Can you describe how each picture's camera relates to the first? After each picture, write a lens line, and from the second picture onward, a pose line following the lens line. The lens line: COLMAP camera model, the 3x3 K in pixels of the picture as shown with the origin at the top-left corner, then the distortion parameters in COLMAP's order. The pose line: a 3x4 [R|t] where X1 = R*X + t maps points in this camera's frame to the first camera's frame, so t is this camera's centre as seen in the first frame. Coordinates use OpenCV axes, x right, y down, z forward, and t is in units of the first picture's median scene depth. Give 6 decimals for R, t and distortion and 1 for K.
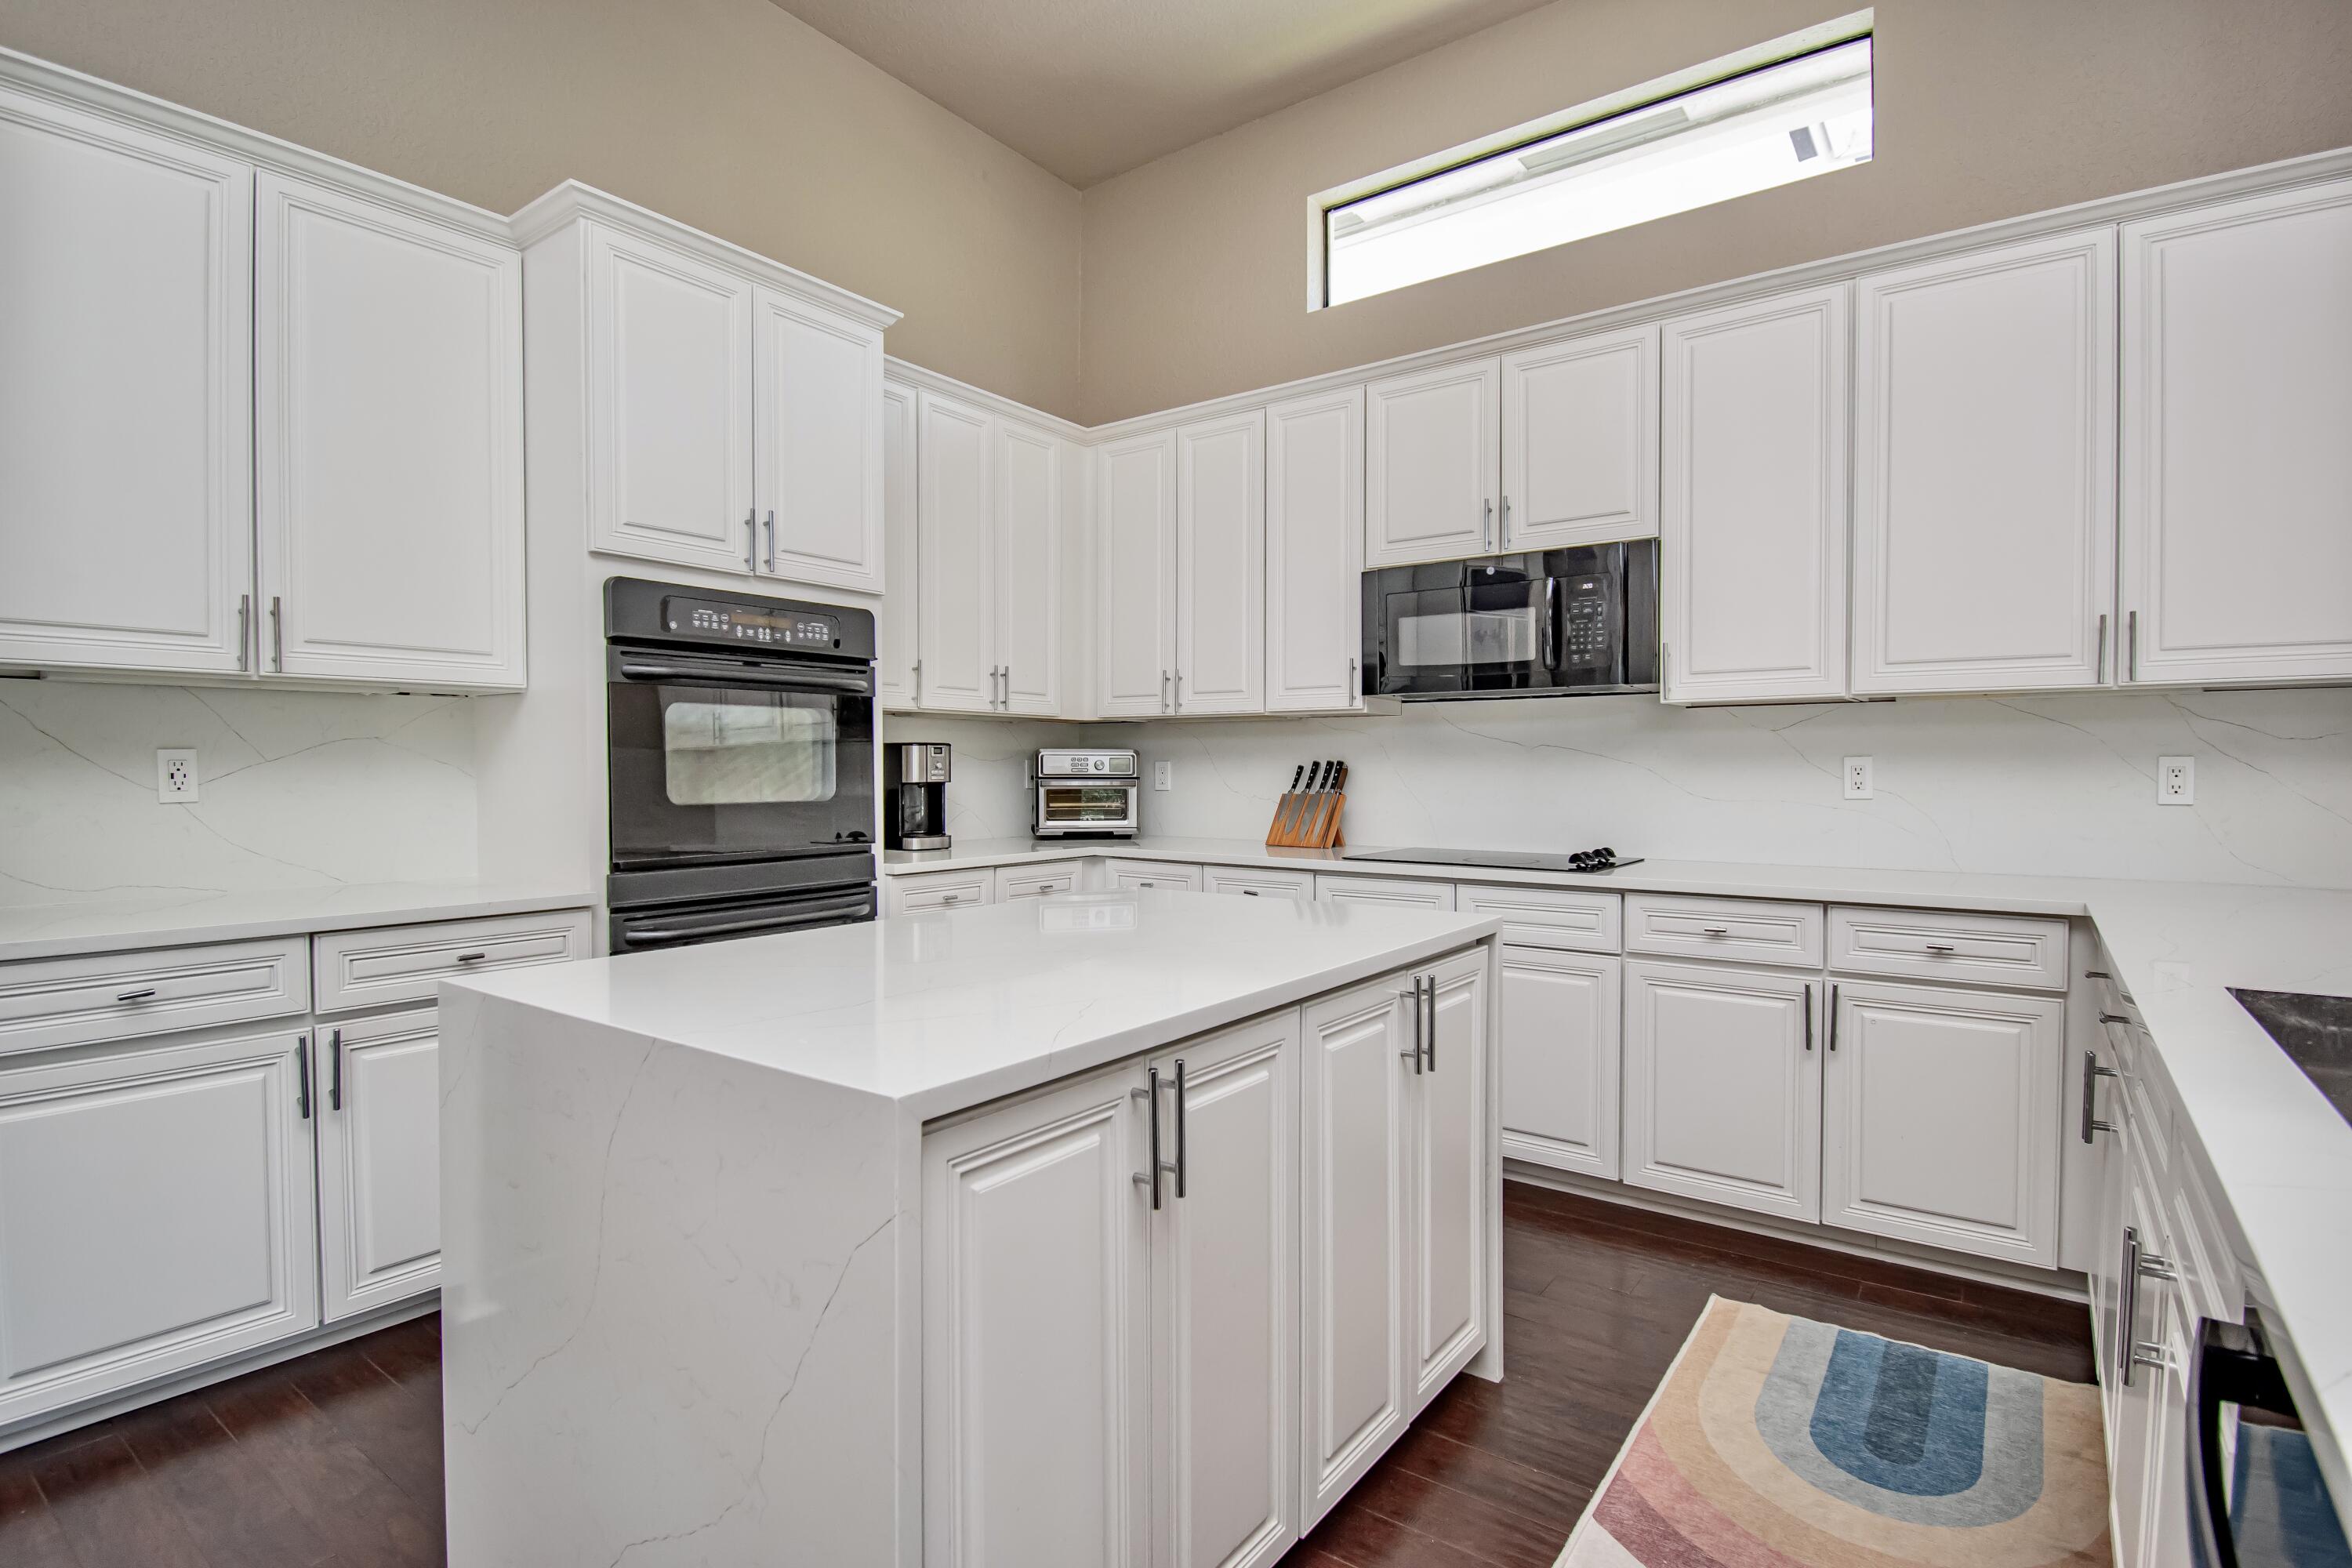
lens RADIAL K [[1154.5, 0, 1176.0], [0, 1154.5, 784.0], [0, 0, 1]] dist [0.013811, -0.026825]
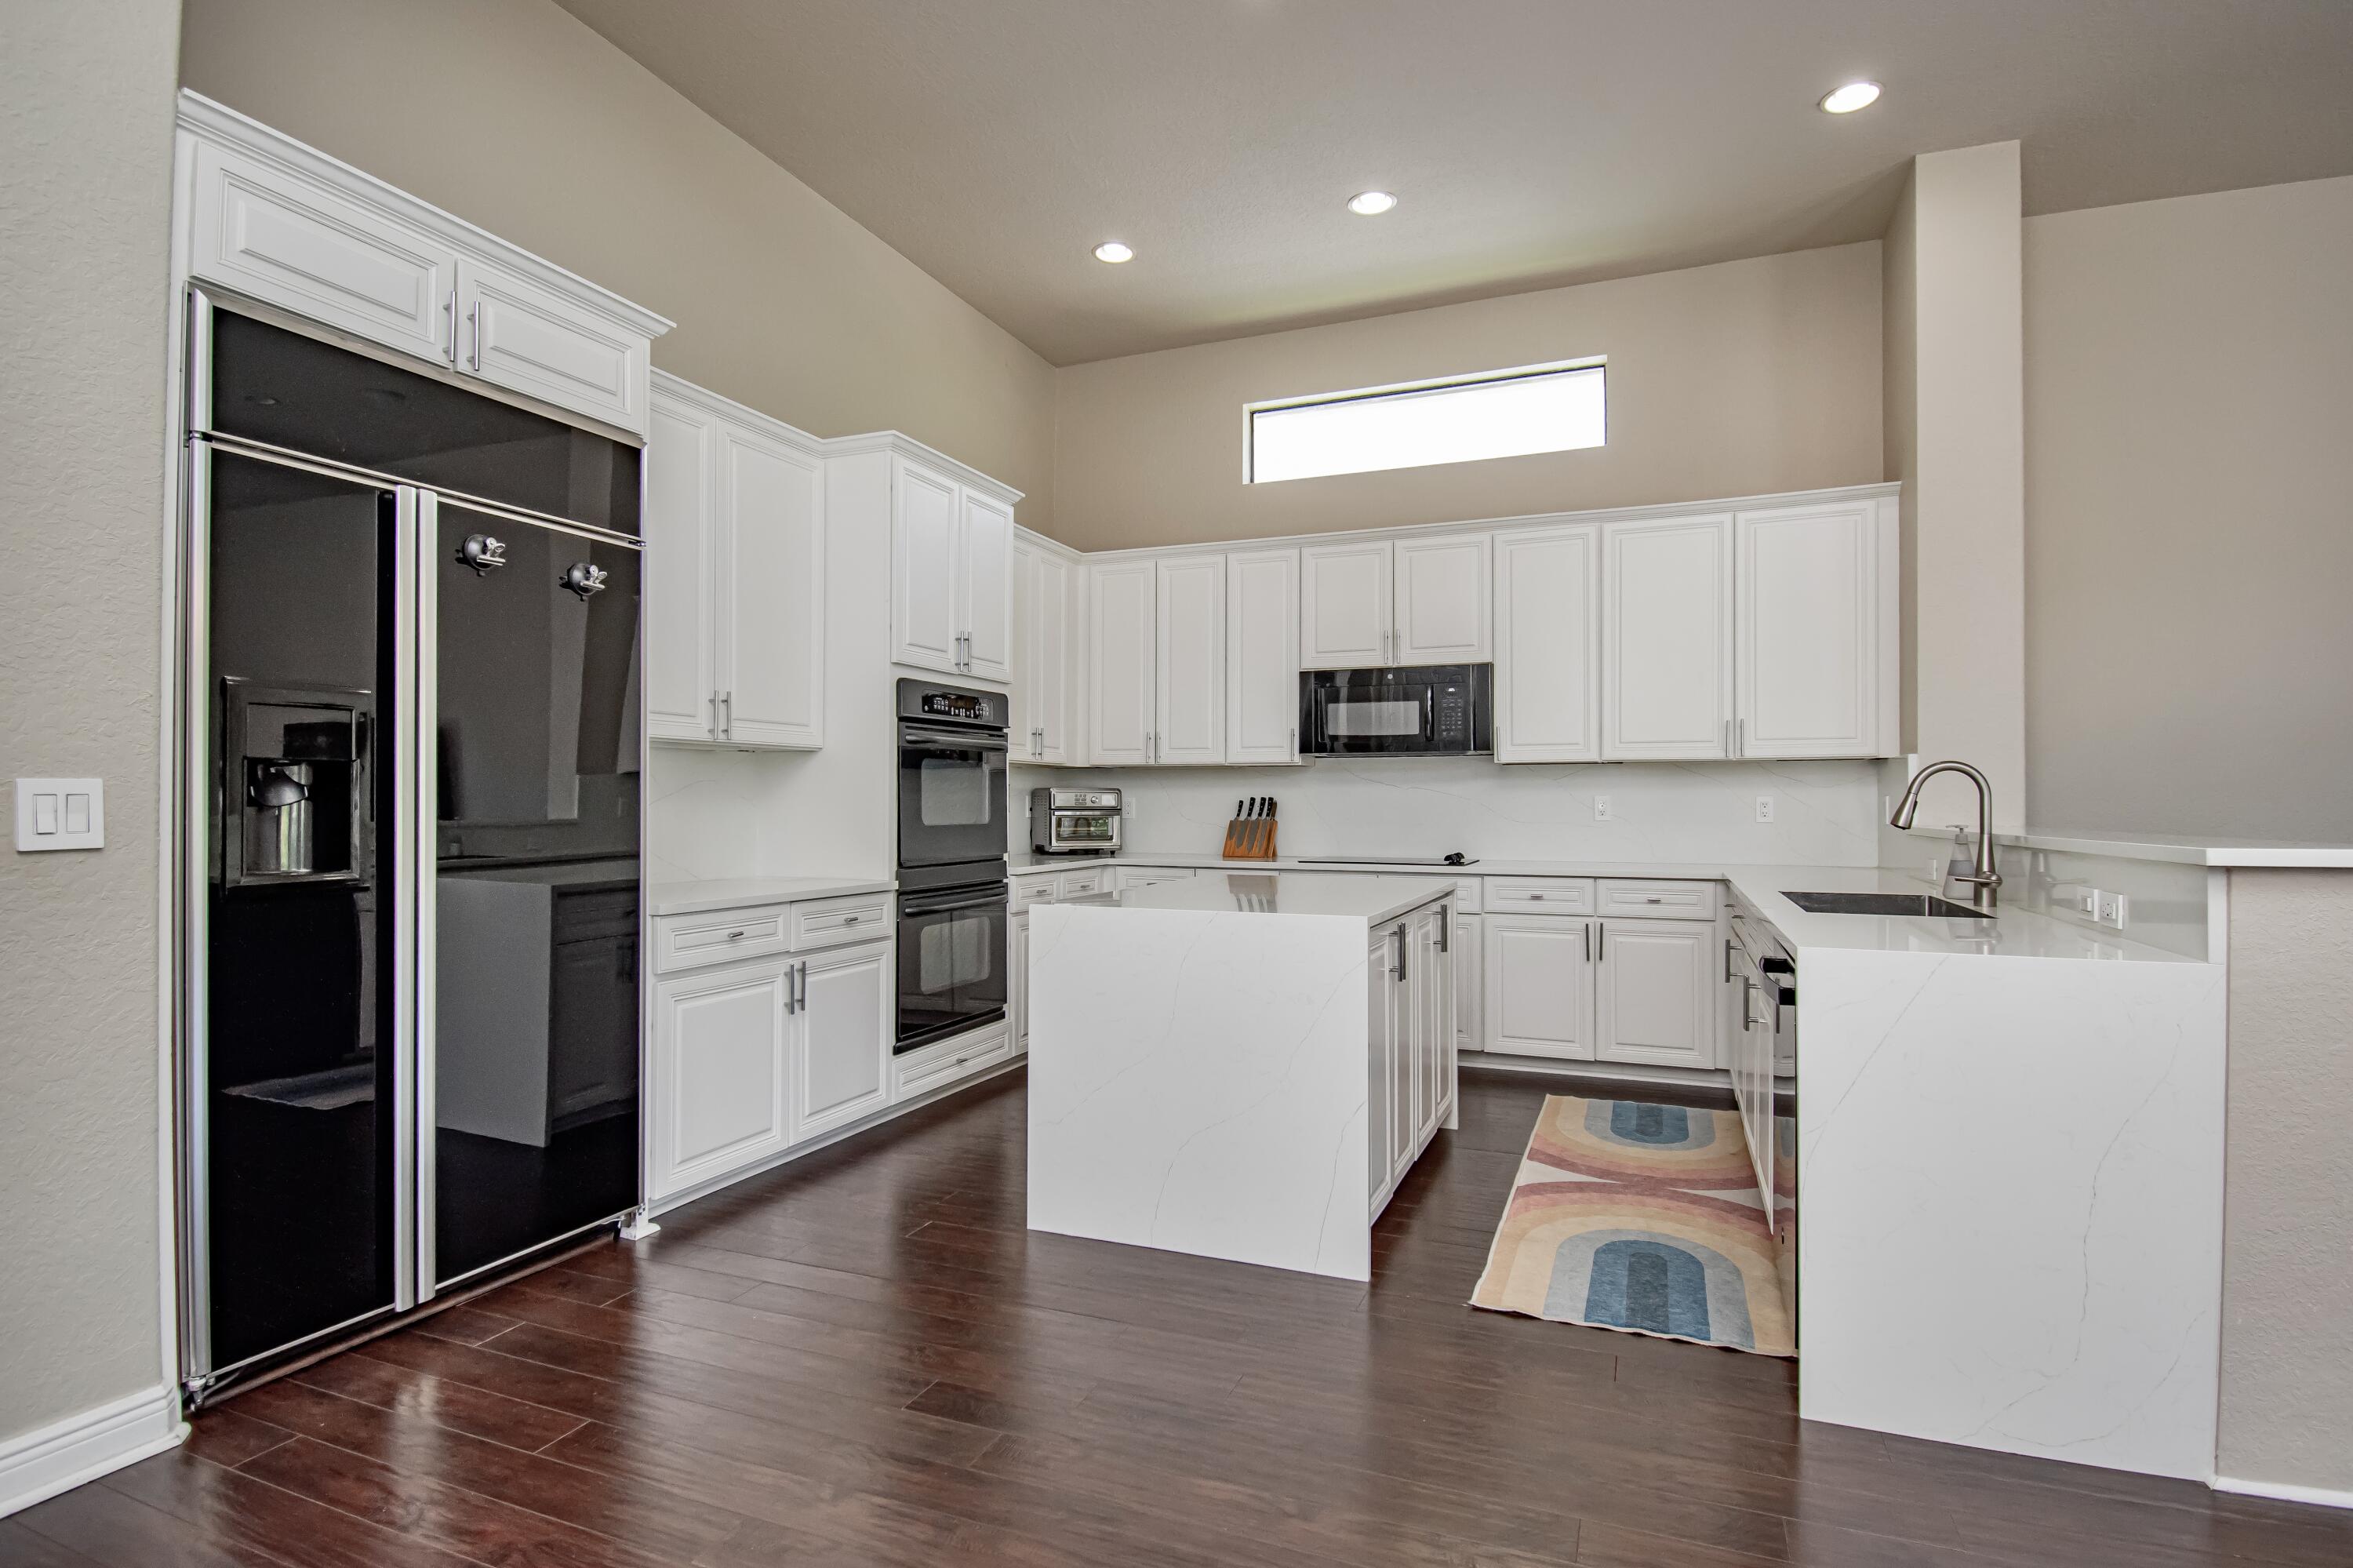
lens RADIAL K [[1176.2, 0, 1176.5], [0, 1176.2, 784.0], [0, 0, 1]] dist [0.002243, 0.000156]
pose [[0.970570, 0.005183, 0.240765, -0.421900], [0.002315, 0.999521, -0.030848, 0.010625], [-0.240810, 0.030498, 0.970093, -0.511712]]
